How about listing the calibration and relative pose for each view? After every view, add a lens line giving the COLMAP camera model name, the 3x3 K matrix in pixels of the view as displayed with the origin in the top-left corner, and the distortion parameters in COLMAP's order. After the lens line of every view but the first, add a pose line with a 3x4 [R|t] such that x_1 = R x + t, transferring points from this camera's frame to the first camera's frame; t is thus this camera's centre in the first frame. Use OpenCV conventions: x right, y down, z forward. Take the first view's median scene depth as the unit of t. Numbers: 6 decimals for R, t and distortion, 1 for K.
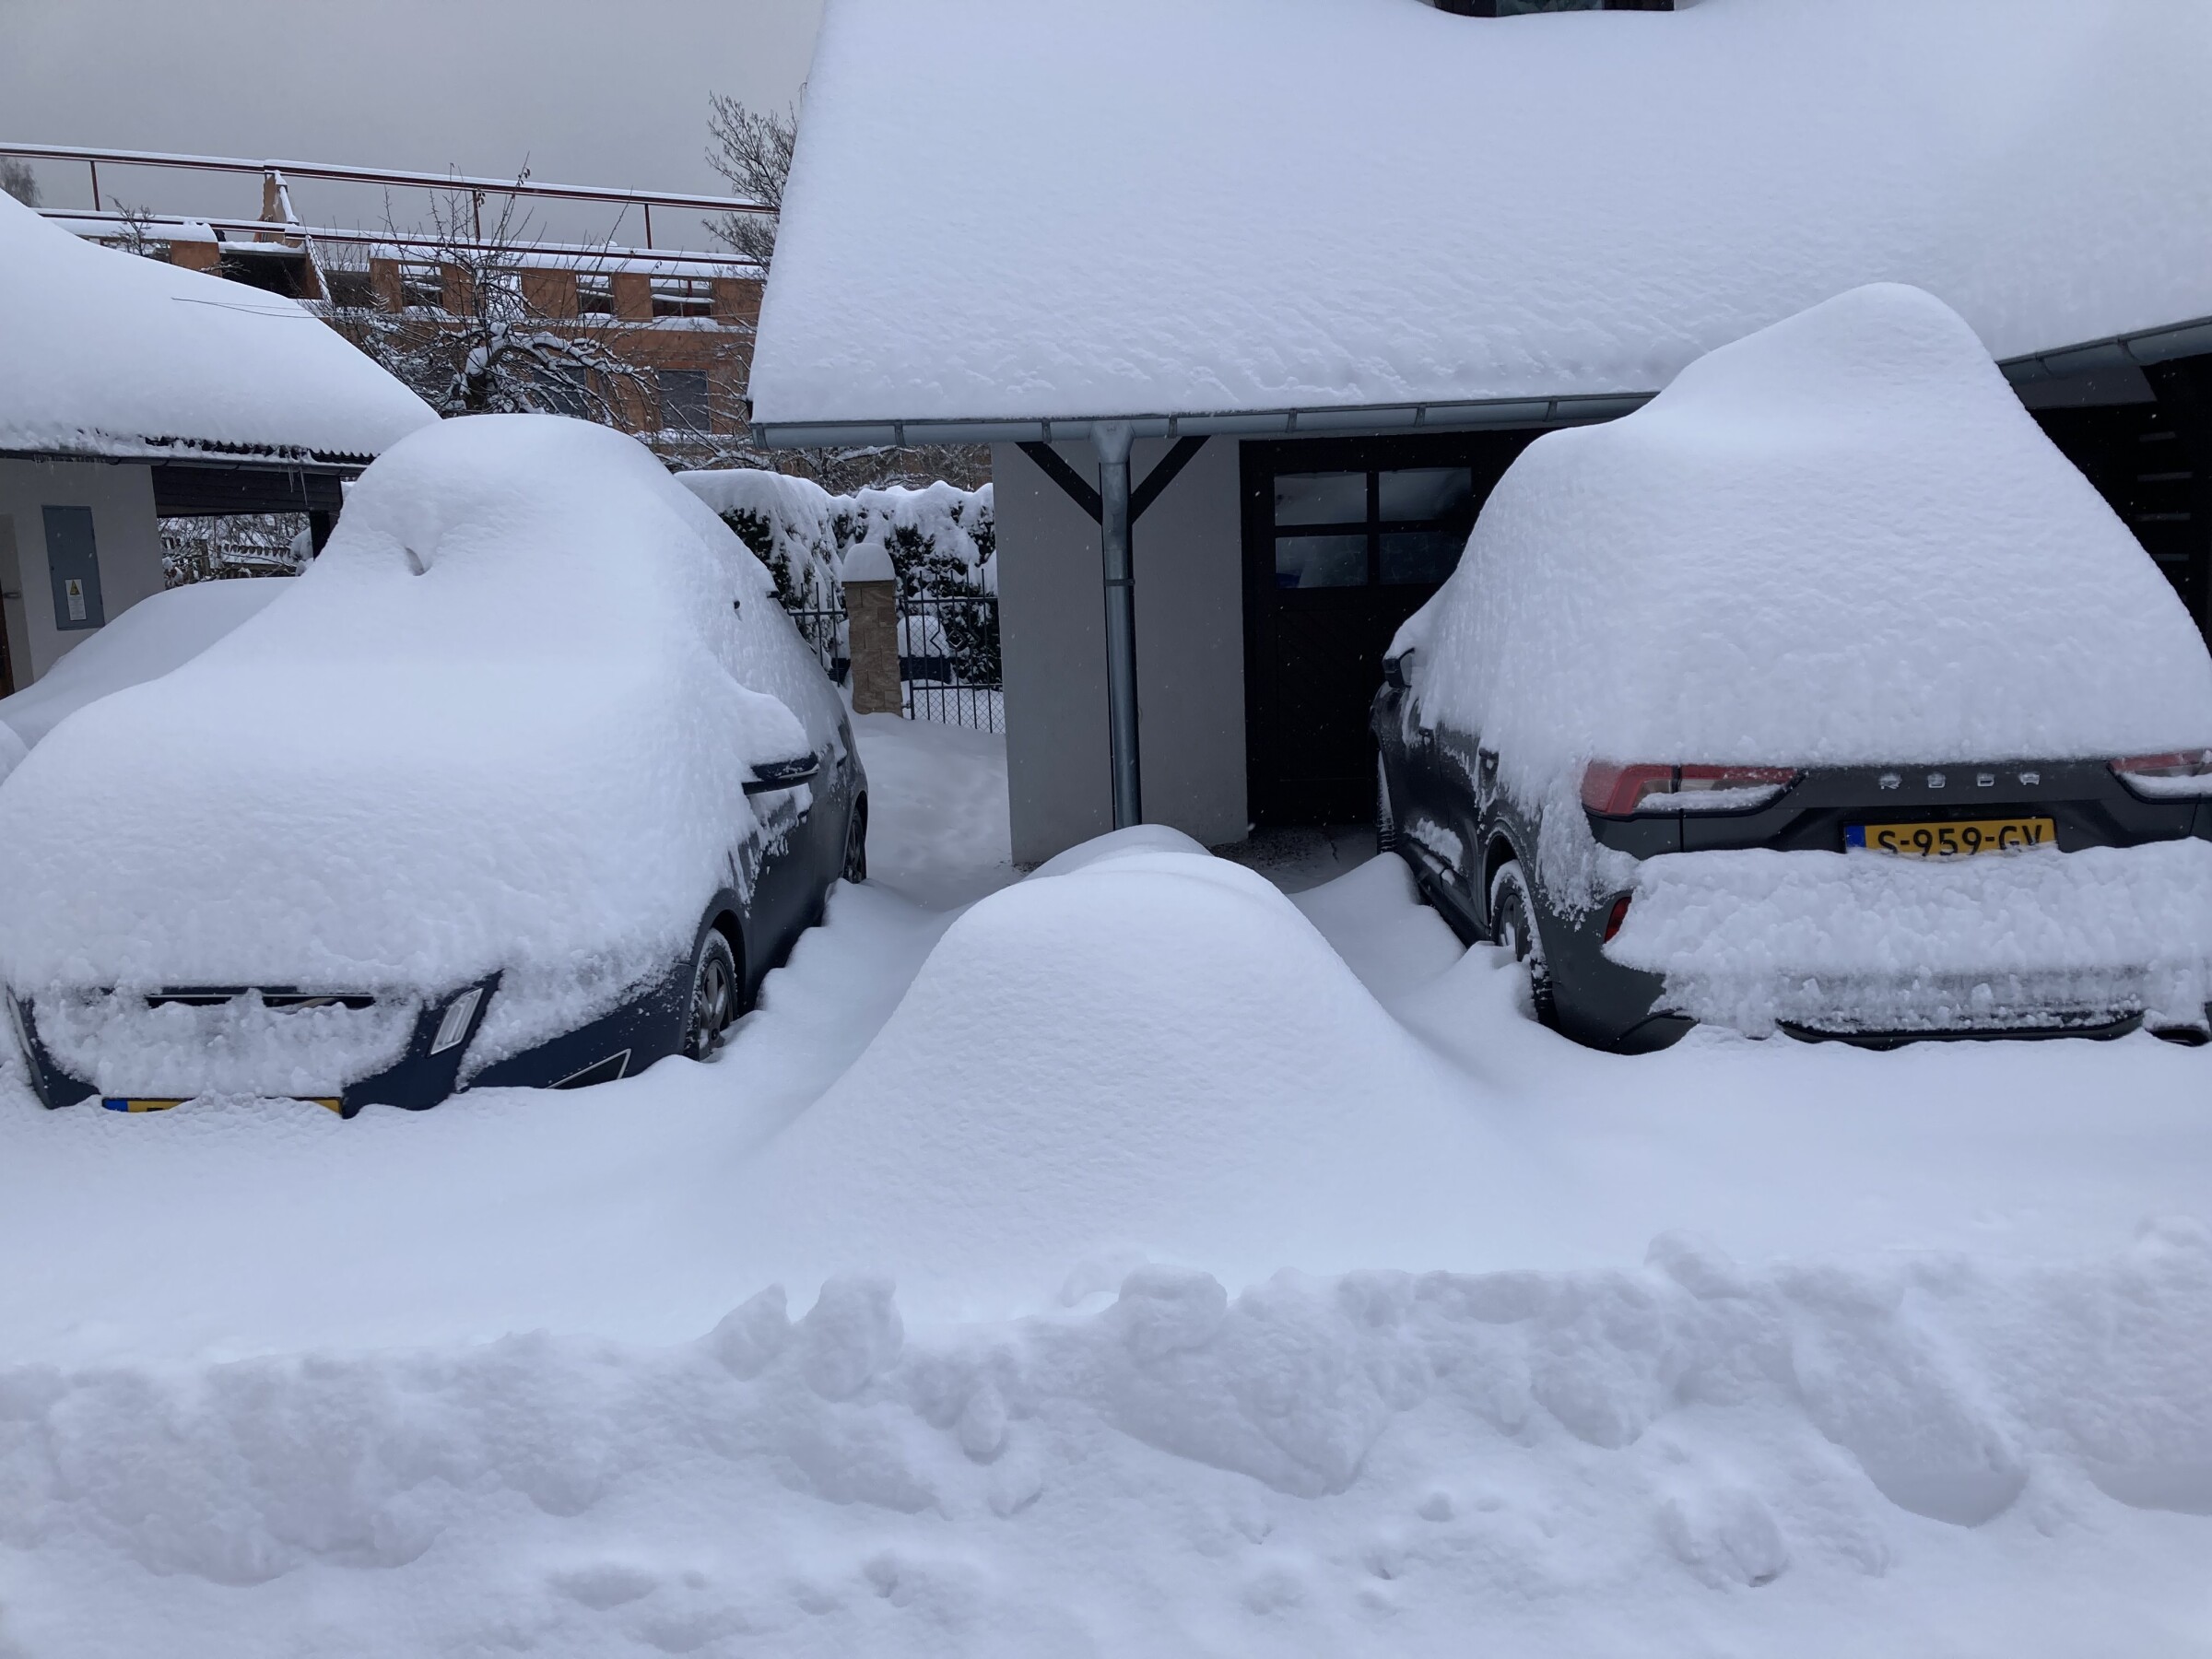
lens RADIAL K [[1840.8, 0, 1117.6], [0, 1840.8, 843.0], [0, 0, 1]] dist [0.045719, -0.052092]
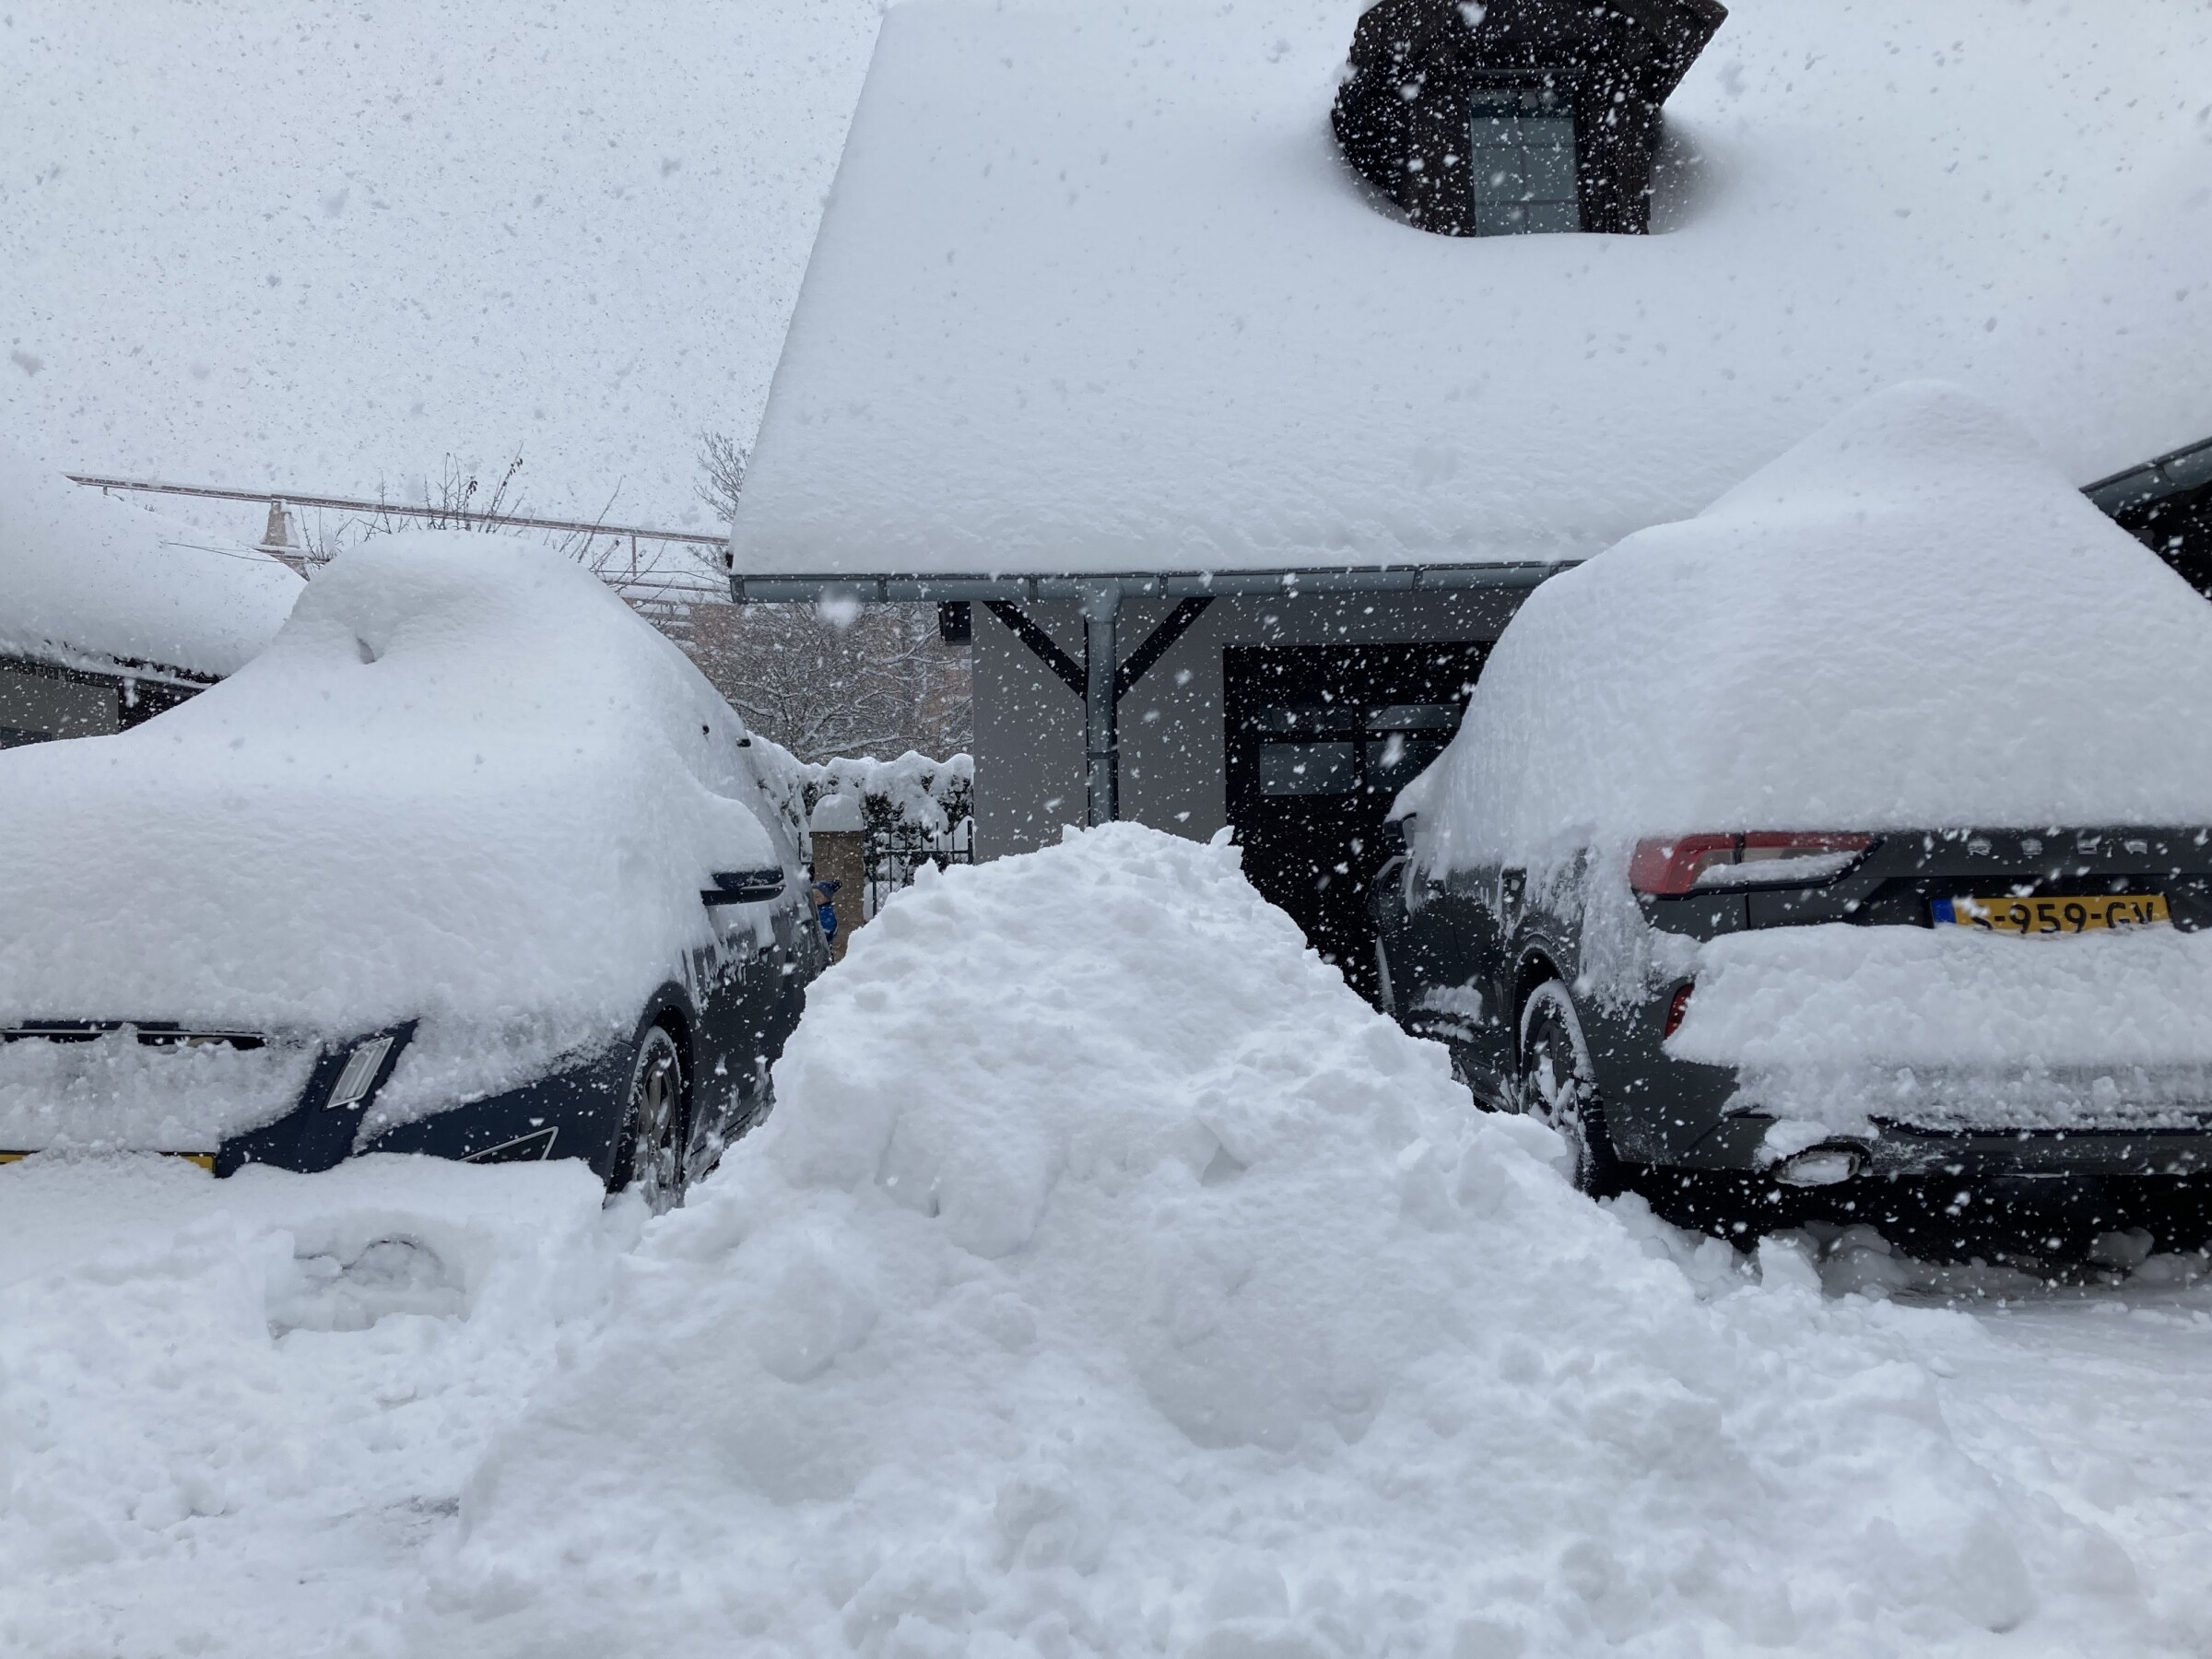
lens RADIAL K [[1840.8, 0, 1082.7], [0, 1840.8, 820.1], [0, 0, 1]] dist [0.045719, -0.052092]
pose [[0.999829, 0.018304, 0.002504, -0.020785], [-0.017482, 0.981229, -0.192050, 0.132442], [-0.005972, 0.191973, 0.981382, 0.114115]]
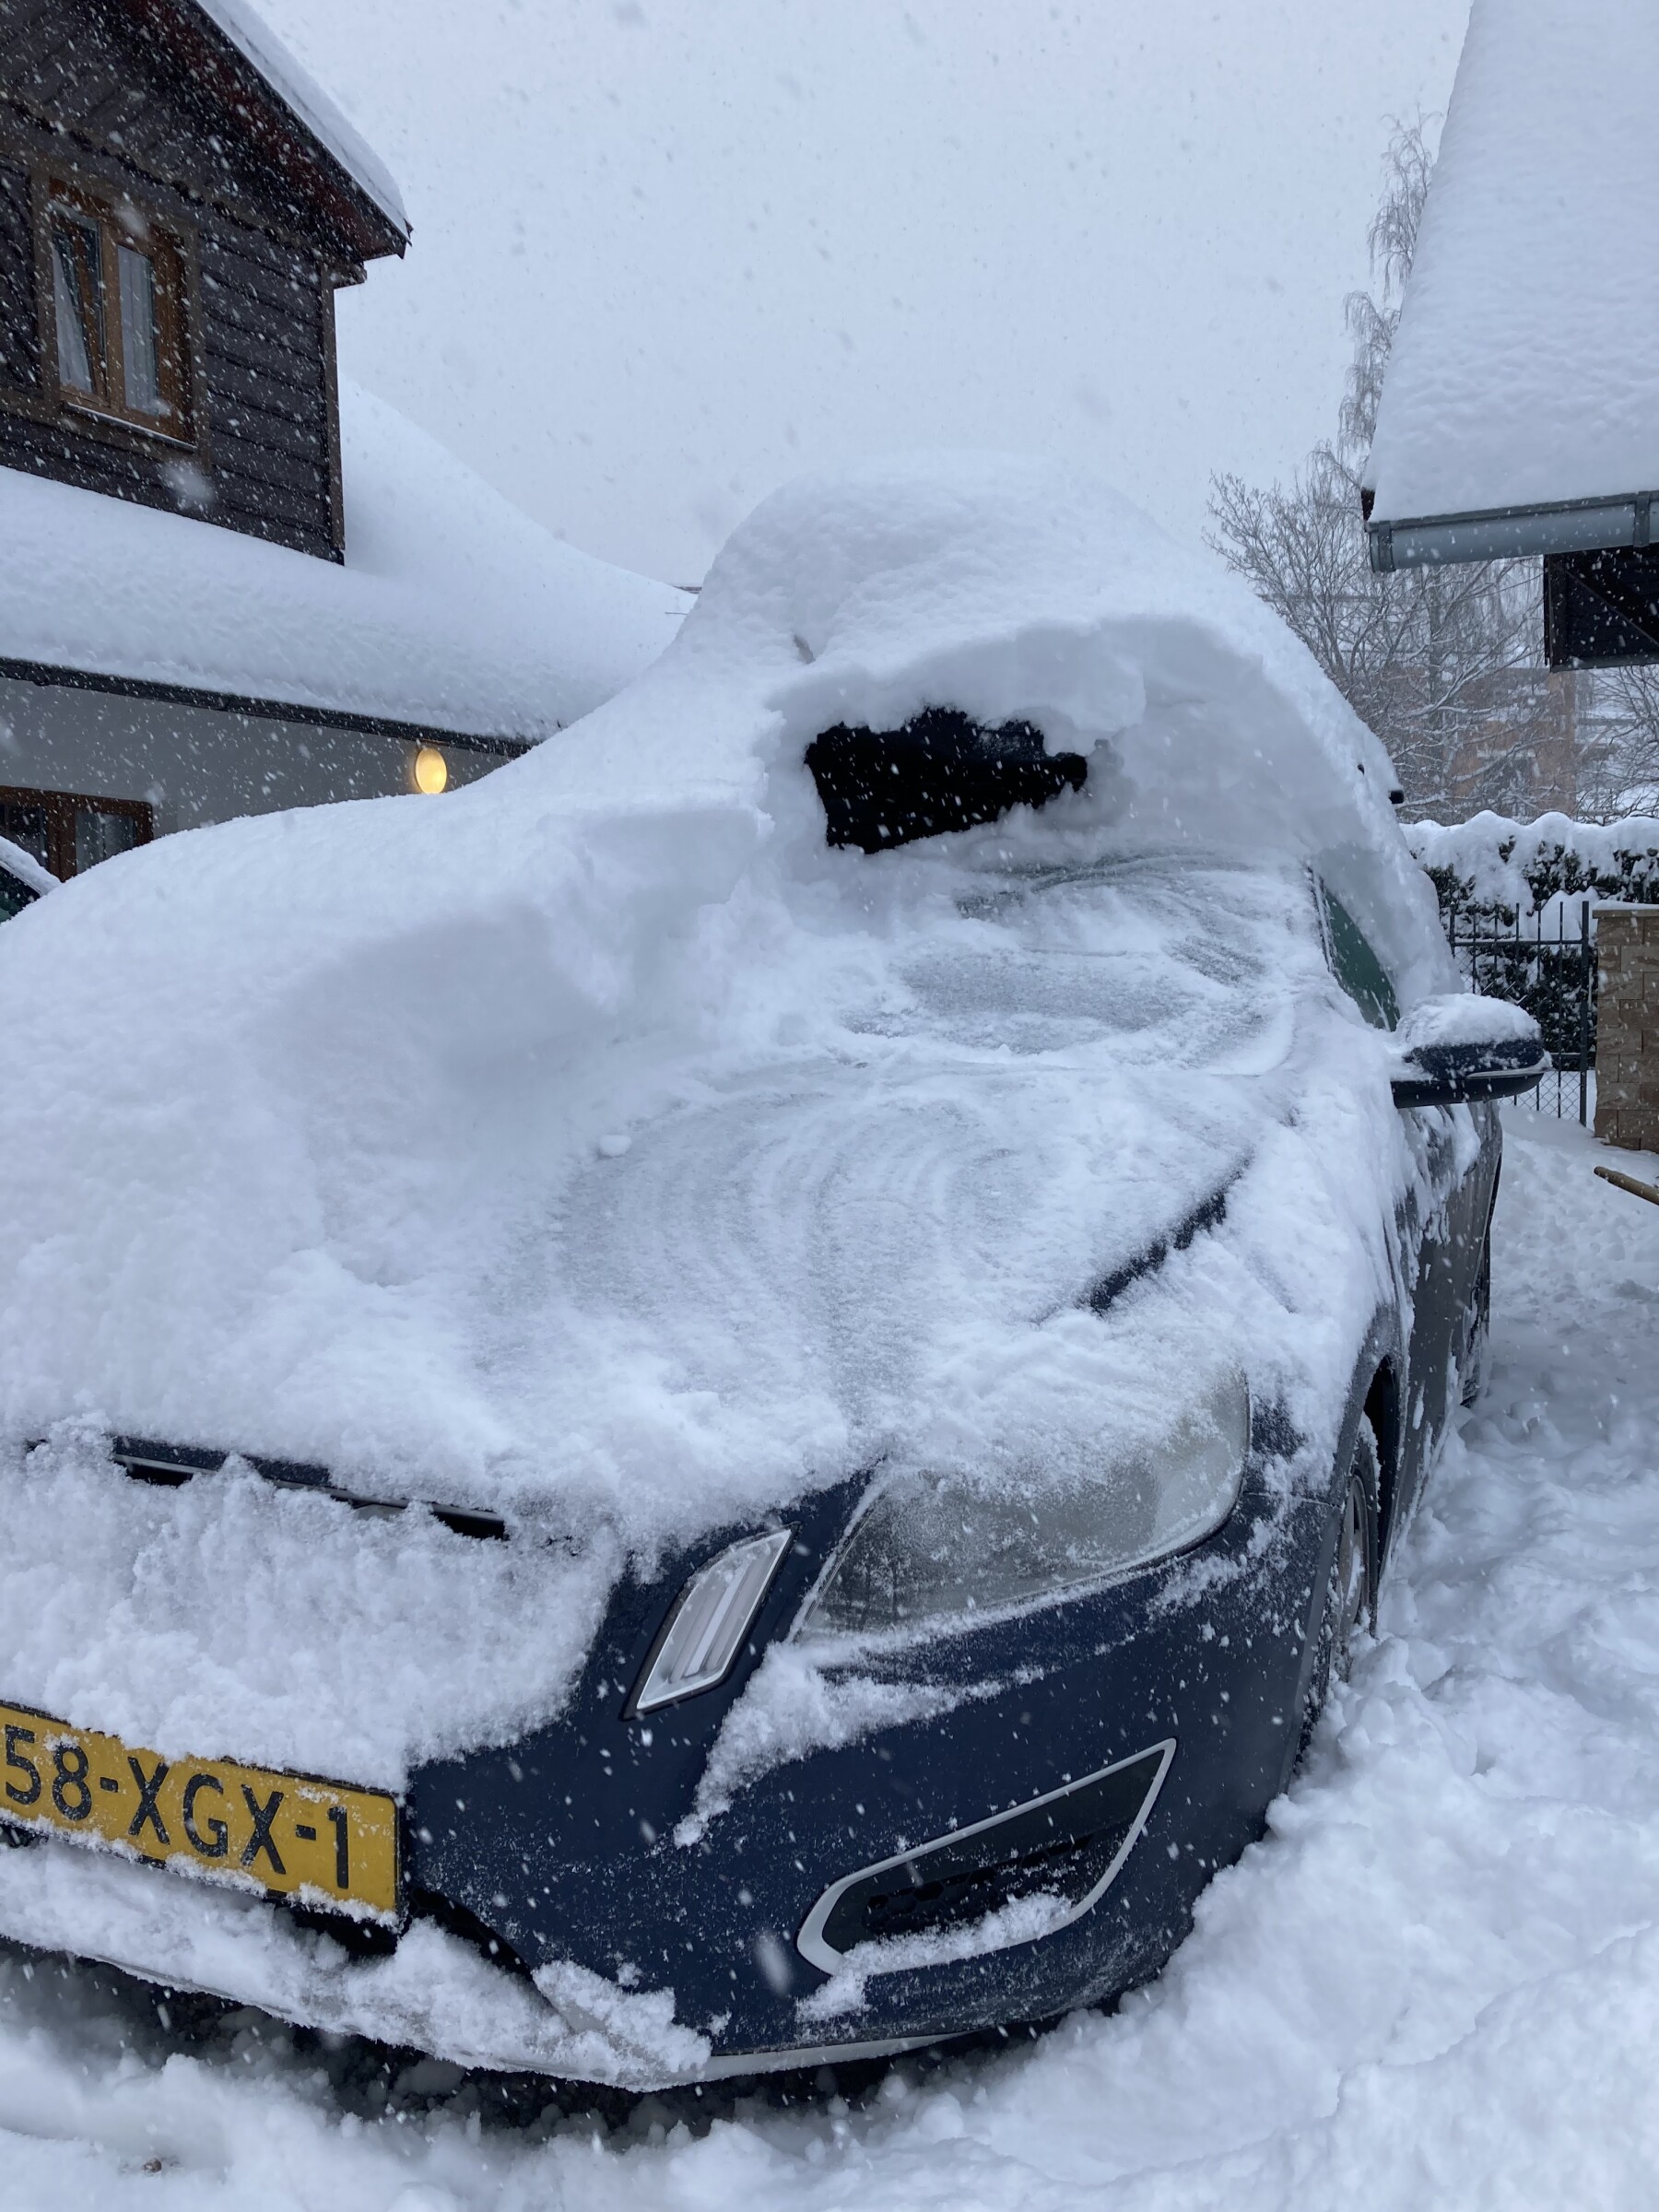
lens RADIAL K [[1840.8, 0, 814.5], [0, 1840.8, 1068.6], [0, 0, 1]] dist [0.045719, -0.052092]
pose [[0.919731, 0.045888, -0.389857, -0.193886], [-0.082264, 0.993622, -0.077118, 0.016428], [0.383832, 0.102999, 0.917641, 0.631202]]
